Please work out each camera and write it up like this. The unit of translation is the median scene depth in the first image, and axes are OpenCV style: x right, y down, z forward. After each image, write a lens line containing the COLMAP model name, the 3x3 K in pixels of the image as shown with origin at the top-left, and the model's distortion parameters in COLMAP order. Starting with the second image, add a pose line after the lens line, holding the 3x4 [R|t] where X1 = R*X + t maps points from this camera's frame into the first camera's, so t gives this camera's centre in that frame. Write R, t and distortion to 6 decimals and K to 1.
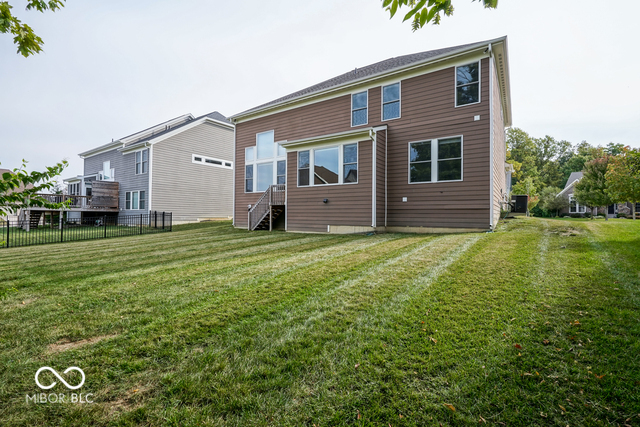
lens RADIAL K [[294.0, 0, 318.7], [0, 294.0, 214.4], [0, 0, 1]] dist [-0.001929, 0.000248]
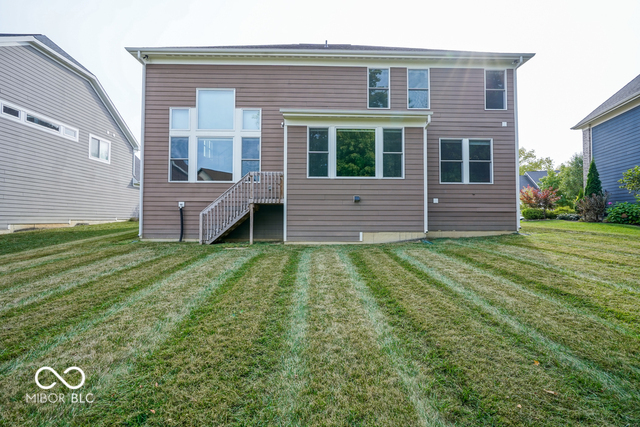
lens RADIAL K [[294.0, 0, 318.5], [0, 294.0, 211.9], [0, 0, 1]] dist [-0.001929, 0.000248]
pose [[0.804748, 0.009234, 0.593545, -0.495644], [0.000799, 0.999861, -0.016639, -0.001942], [-0.593617, 0.013864, 0.804629, 0.462758]]
